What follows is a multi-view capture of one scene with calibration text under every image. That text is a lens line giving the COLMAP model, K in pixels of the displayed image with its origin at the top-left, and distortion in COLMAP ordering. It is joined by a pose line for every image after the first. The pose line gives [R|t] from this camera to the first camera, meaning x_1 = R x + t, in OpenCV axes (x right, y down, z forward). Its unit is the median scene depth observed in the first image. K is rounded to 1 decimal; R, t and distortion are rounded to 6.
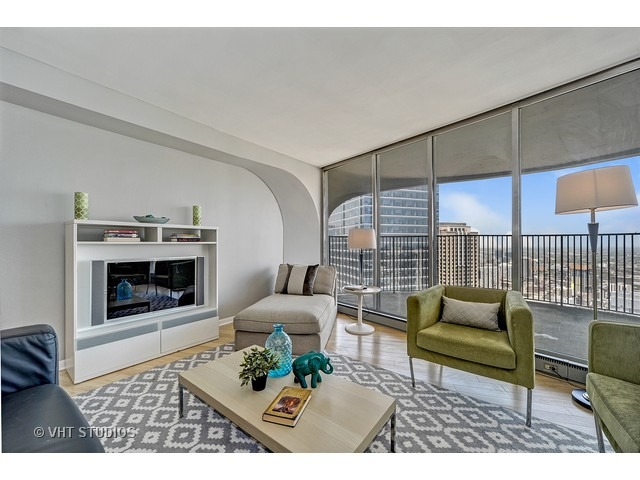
lens RADIAL K [[269.6, 0, 320.0], [0, 269.6, 240.0], [0, 0, 1]] dist [0.000679, 0.000009]
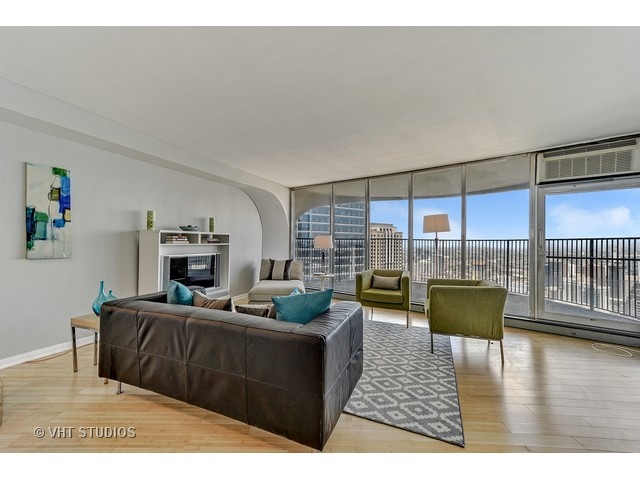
lens RADIAL K [[269.6, 0, 320.0], [0, 269.6, 240.0], [0, 0, 1]] dist [0.000679, 0.000009]
pose [[0.973086, 0.010421, 0.230205, -0.208406], [-0.012282, 0.999902, 0.006651, -0.023410], [-0.230114, -0.009300, 0.973119, -0.452427]]
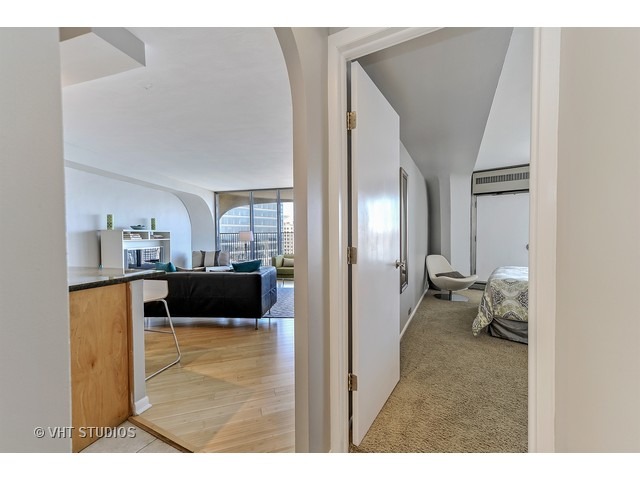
lens RADIAL K [[269.6, 0, 320.0], [0, 269.6, 240.0], [0, 0, 1]] dist [0.000679, 0.000009]
pose [[0.852227, -0.018099, 0.522859, -0.408018], [0.002774, 0.999544, 0.030078, -0.031871], [-0.523165, -0.024183, 0.851888, -0.945400]]
